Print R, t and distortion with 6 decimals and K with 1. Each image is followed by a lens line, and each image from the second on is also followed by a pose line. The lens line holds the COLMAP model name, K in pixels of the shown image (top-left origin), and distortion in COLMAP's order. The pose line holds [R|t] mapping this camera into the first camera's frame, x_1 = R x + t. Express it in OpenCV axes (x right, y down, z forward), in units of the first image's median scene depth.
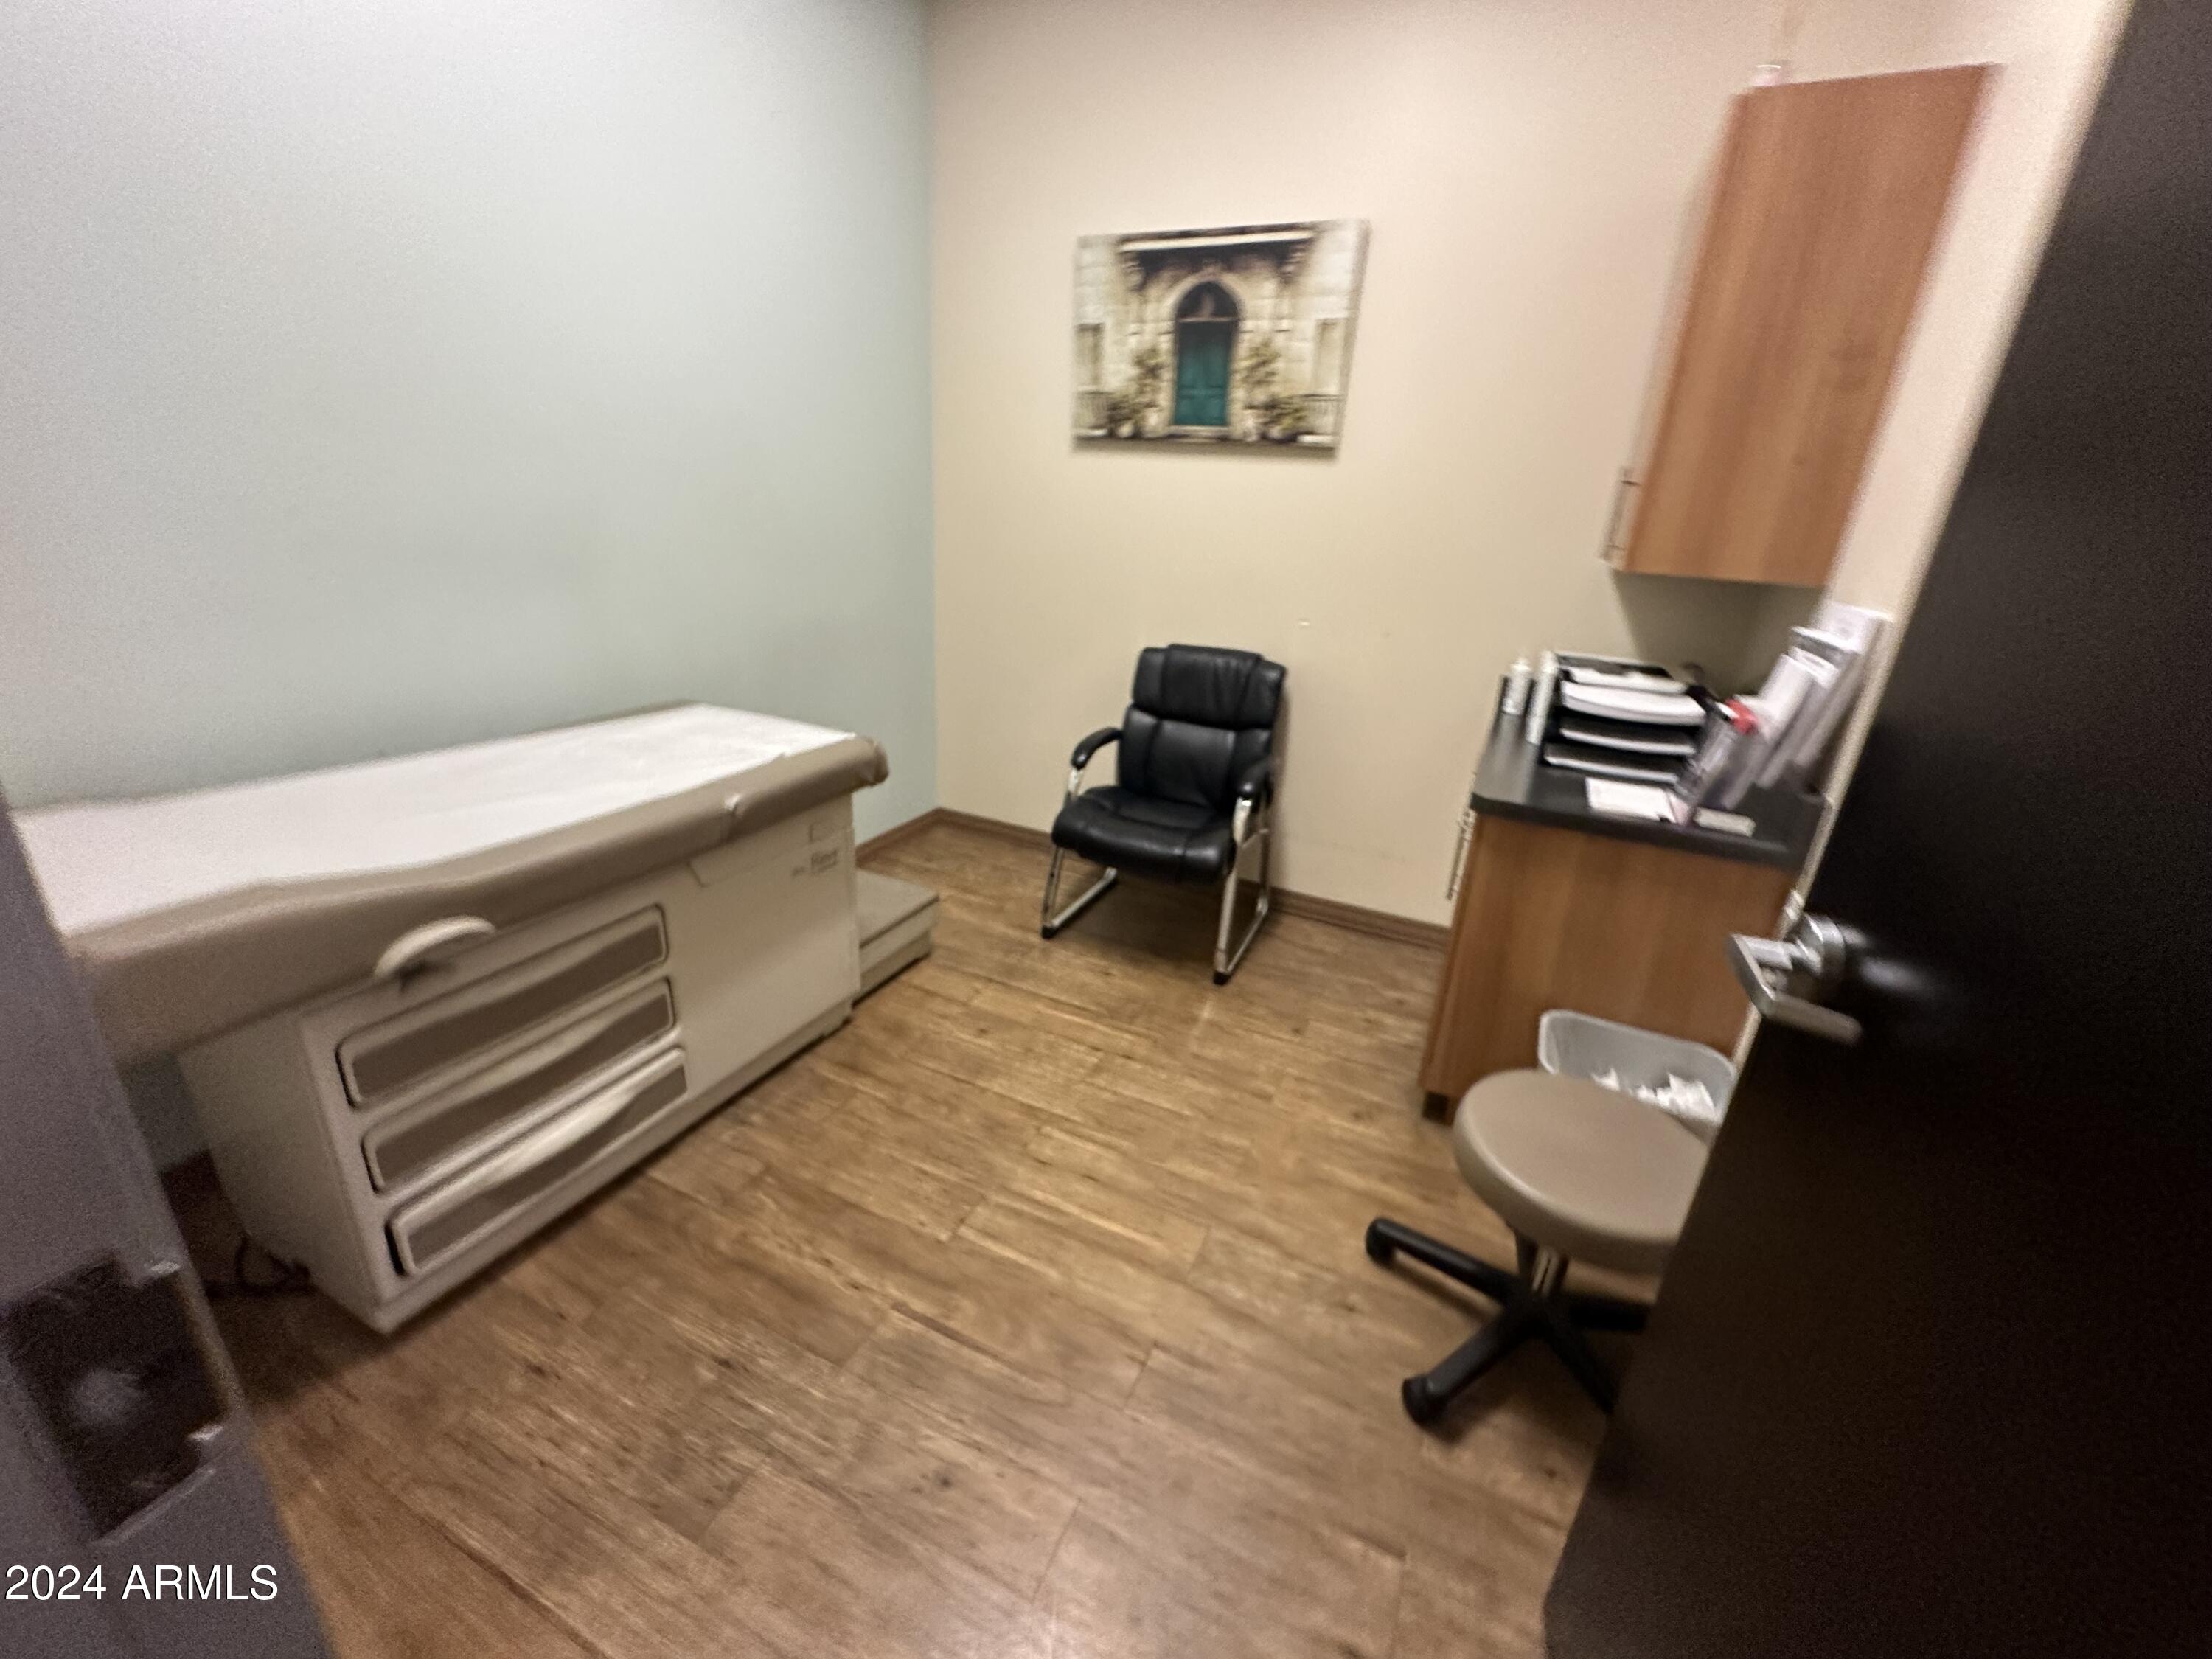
lens RADIAL K [[883.0, 0, 1120.0], [0, 883.0, 828.8], [0, 0, 1]] dist [-0.002630, 0.000286]
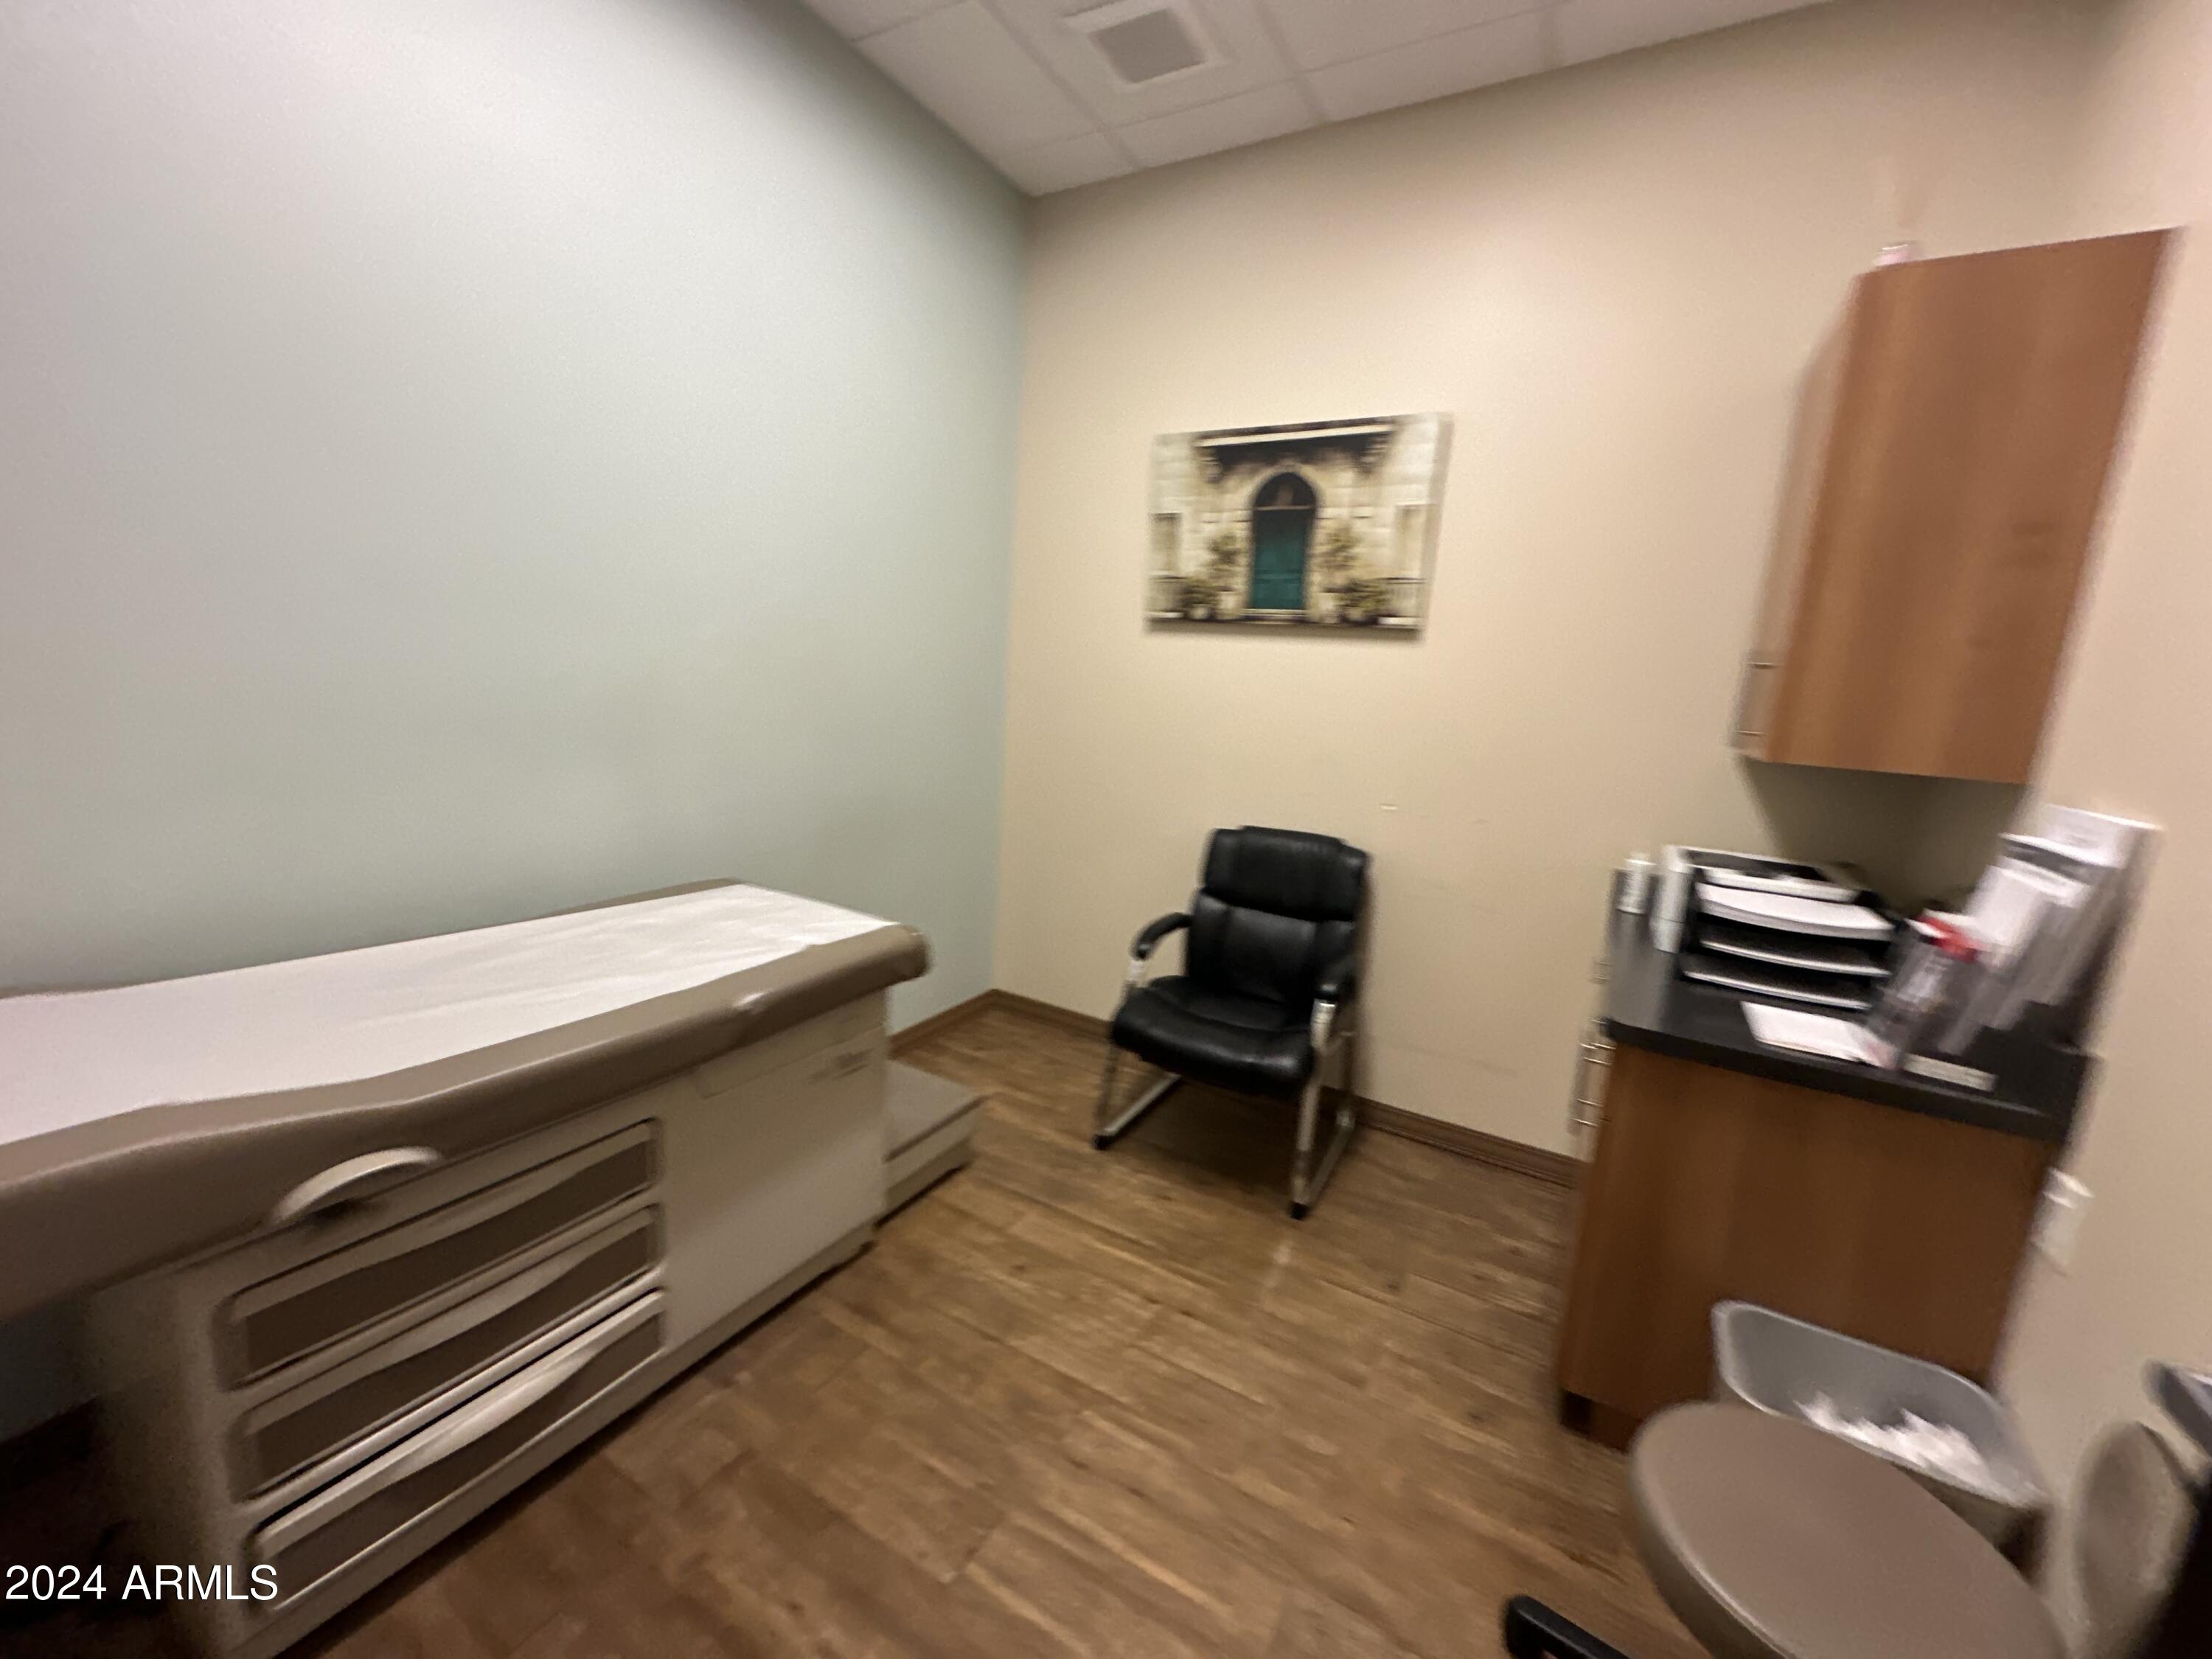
lens RADIAL K [[883.0, 0, 1120.0], [0, 883.0, 828.8], [0, 0, 1]] dist [-0.002630, 0.000286]
pose [[0.996628, 0.020709, -0.079400, 0.000920], [-0.035219, 0.981925, -0.185963, -0.036435], [0.074114, 0.188132, 0.979343, 0.094219]]
